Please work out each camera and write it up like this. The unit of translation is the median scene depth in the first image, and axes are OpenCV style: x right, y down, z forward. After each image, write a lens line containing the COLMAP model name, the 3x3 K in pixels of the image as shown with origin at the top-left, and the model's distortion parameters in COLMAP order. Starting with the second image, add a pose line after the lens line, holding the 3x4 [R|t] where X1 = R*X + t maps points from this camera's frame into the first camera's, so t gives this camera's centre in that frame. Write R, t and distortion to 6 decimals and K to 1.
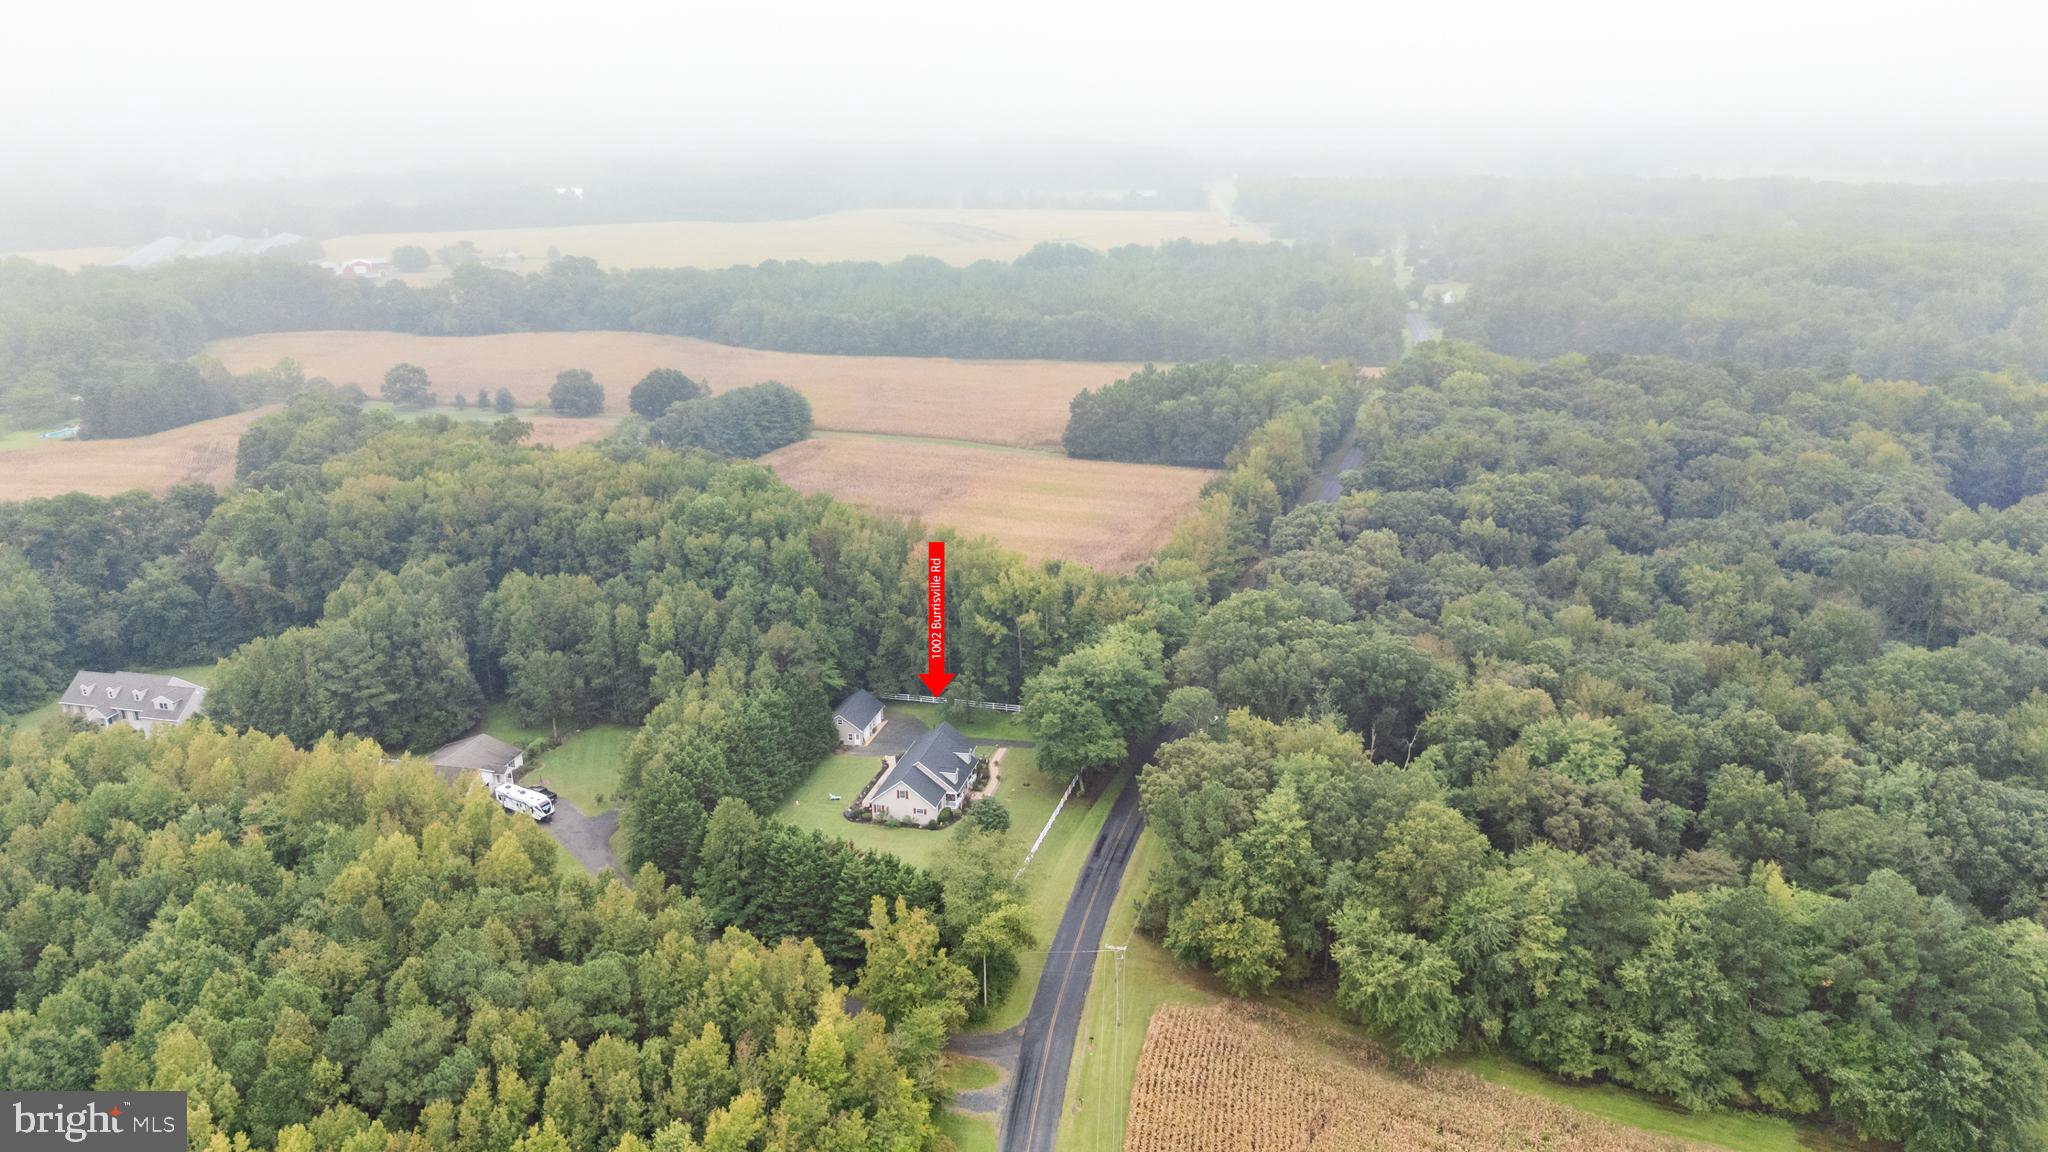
lens RADIAL K [[1552.7, 0, 1024.0], [0, 1552.7, 576.0], [0, 0, 1]] dist [0.039194, -0.002198]
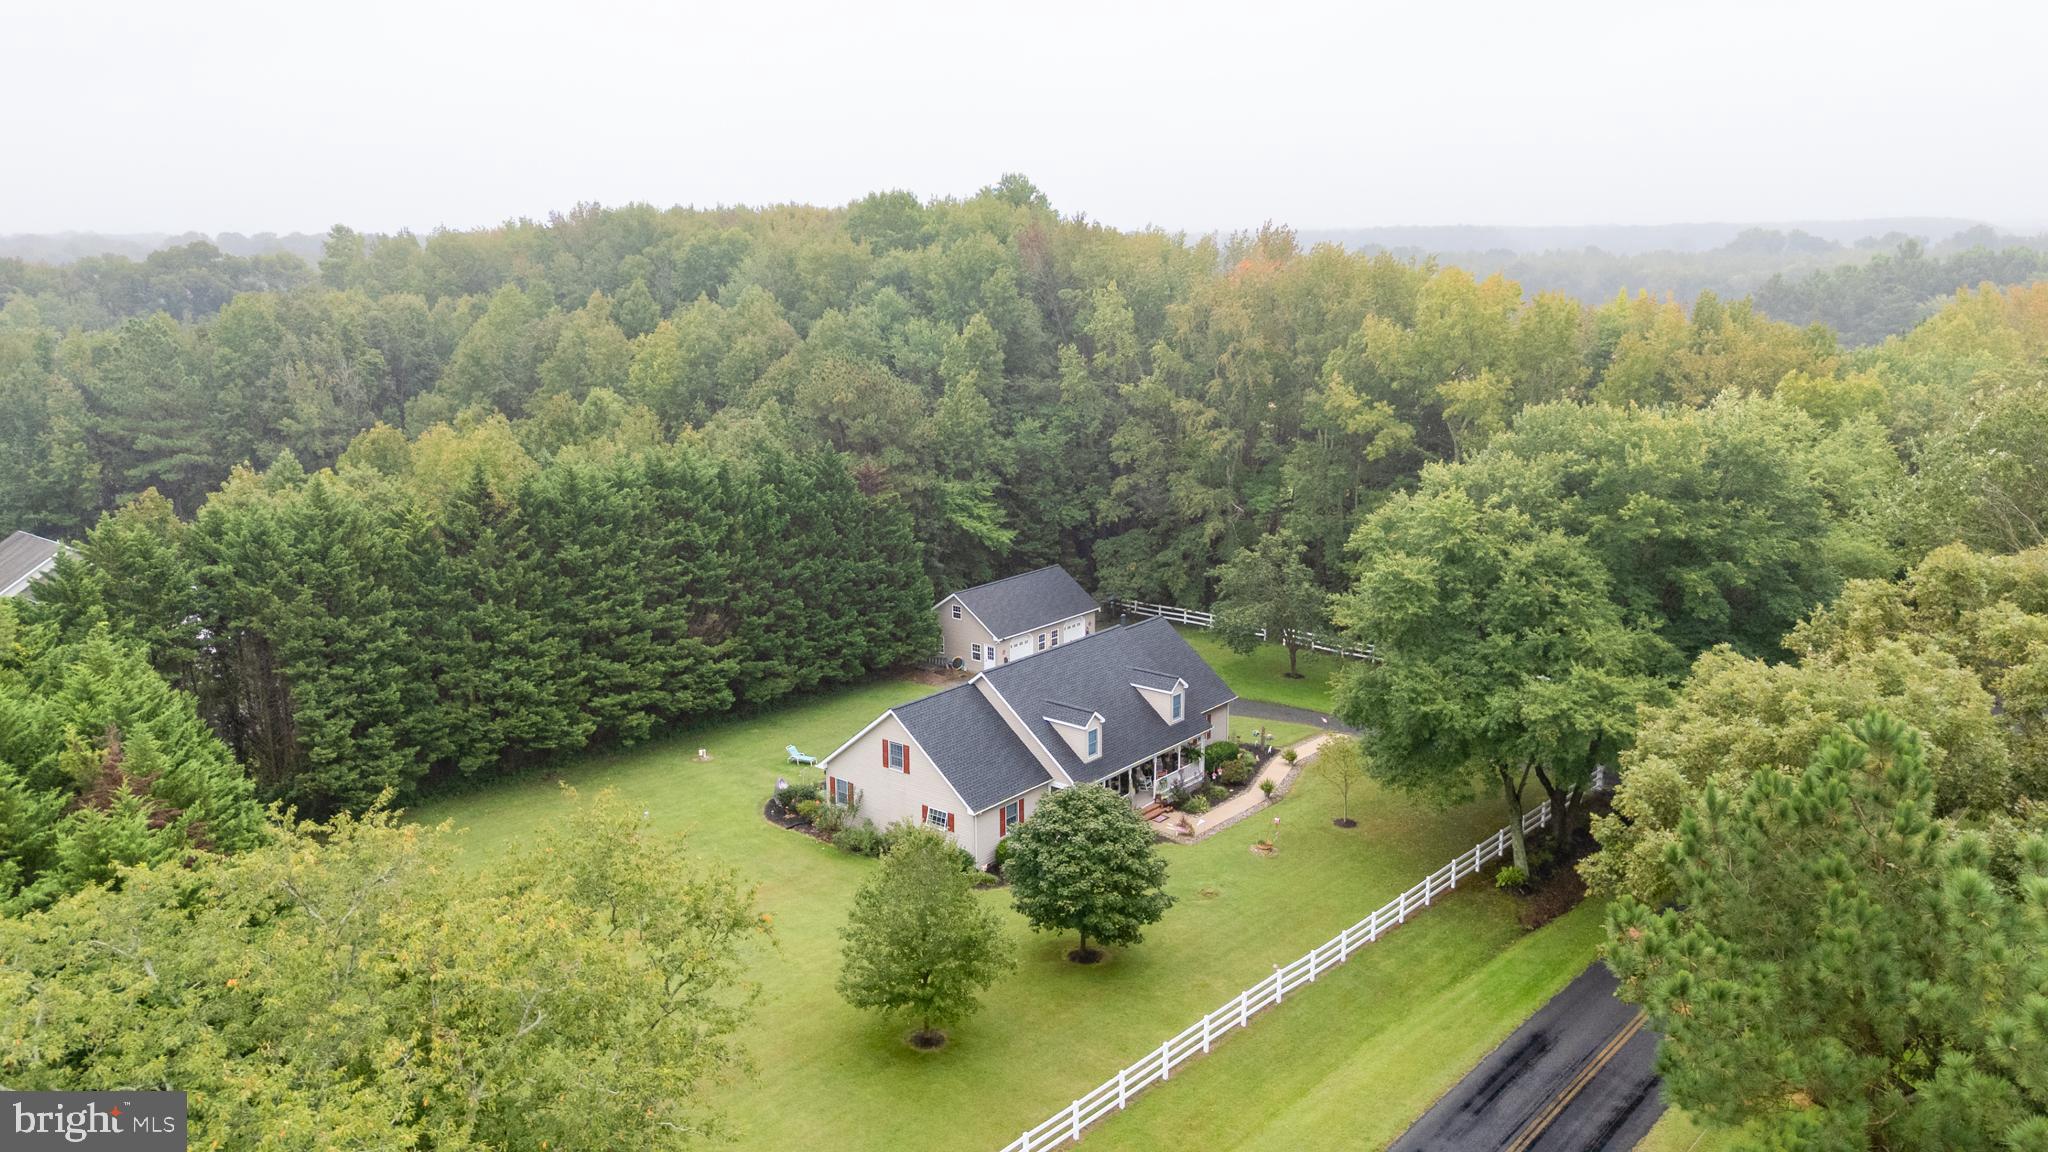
lens RADIAL K [[1552.7, 0, 1024.0], [0, 1552.7, 576.0], [0, 0, 1]] dist [0.039194, -0.002198]
pose [[0.902092, 0.108292, -0.417734, 0.071628], [-0.146545, 0.987352, -0.060504, 0.117796], [0.405899, 0.115797, 0.906552, 0.707495]]
